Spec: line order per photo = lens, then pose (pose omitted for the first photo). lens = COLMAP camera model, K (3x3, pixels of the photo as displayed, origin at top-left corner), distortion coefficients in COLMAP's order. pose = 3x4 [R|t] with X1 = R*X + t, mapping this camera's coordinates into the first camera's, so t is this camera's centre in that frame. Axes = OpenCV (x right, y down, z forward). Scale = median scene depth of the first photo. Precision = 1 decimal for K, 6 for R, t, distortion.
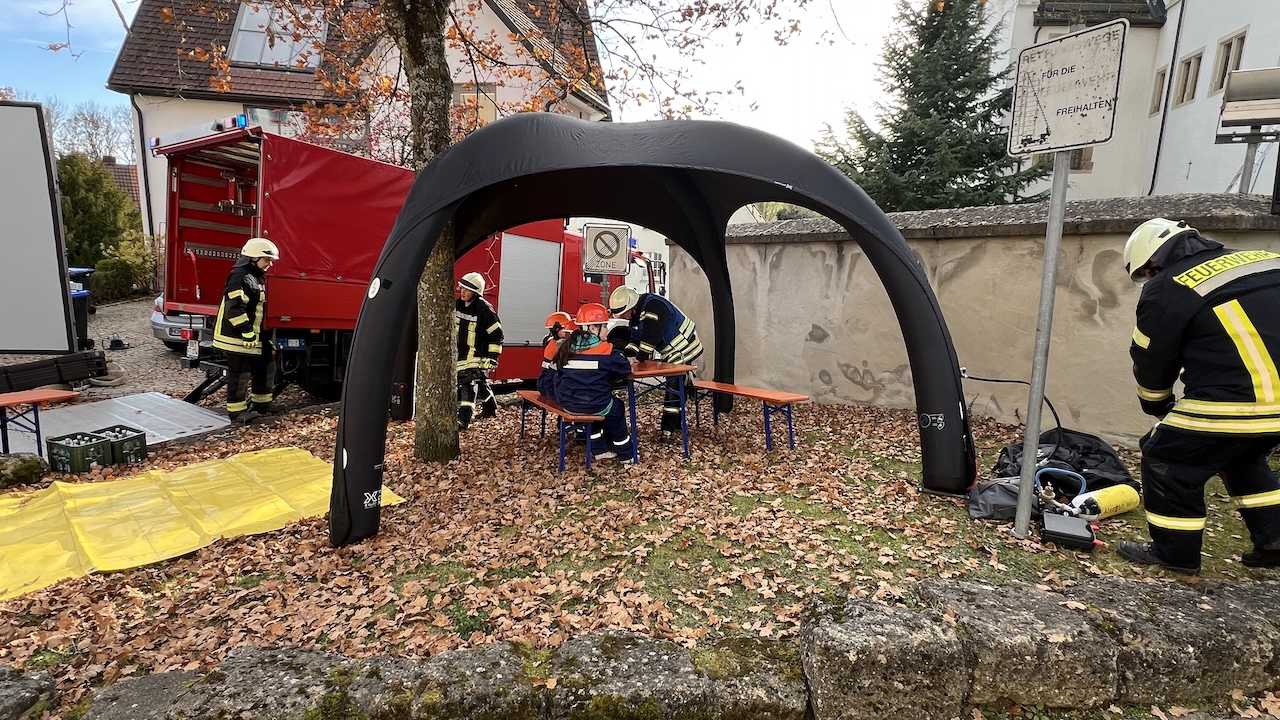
lens RADIAL K [[680.6, 0, 637.8], [0, 680.6, 349.8], [0, 0, 1]] dist [-0.004948, -0.000382]
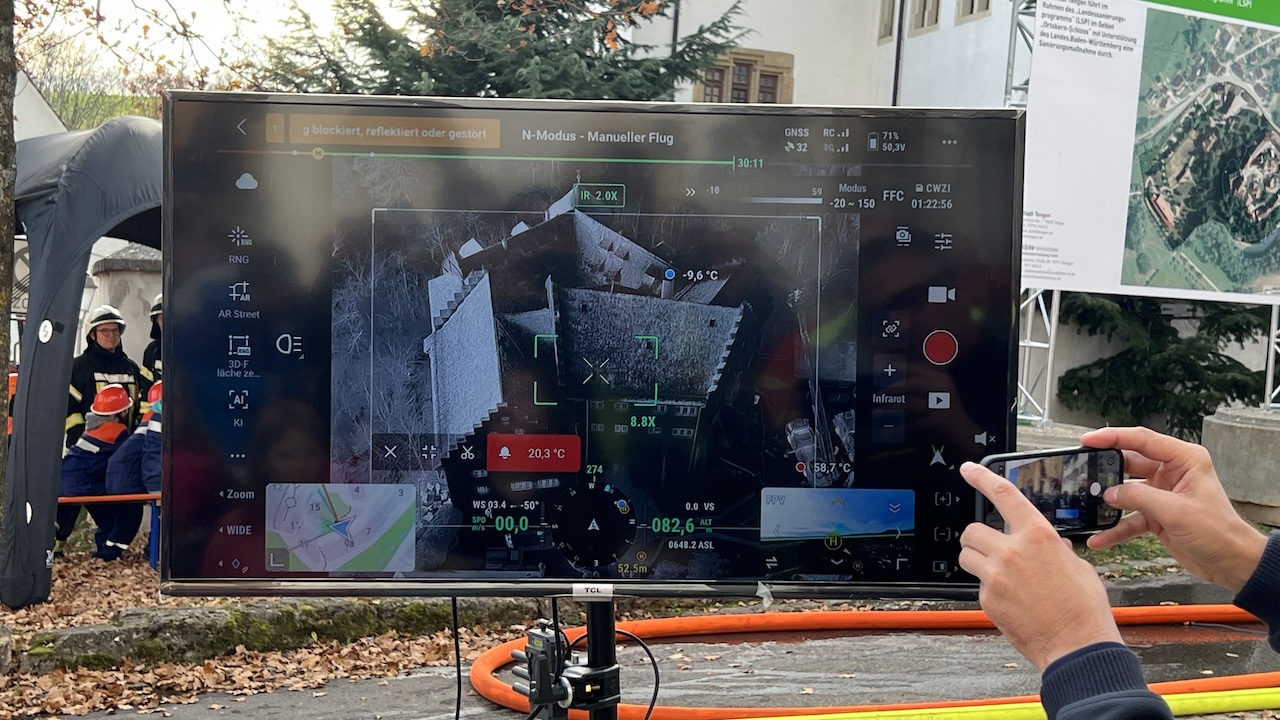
lens RADIAL K [[1949.9, 0, 639.8], [0, 1949.9, 360.6], [0, 0, 1]] dist [-0.011512, 0.000000]
pose [[0.884999, 0.001151, 0.465591, -0.316687], [0.043696, 0.995378, -0.085518, 0.073915], [-0.463538, 0.096028, 0.880858, -0.597935]]
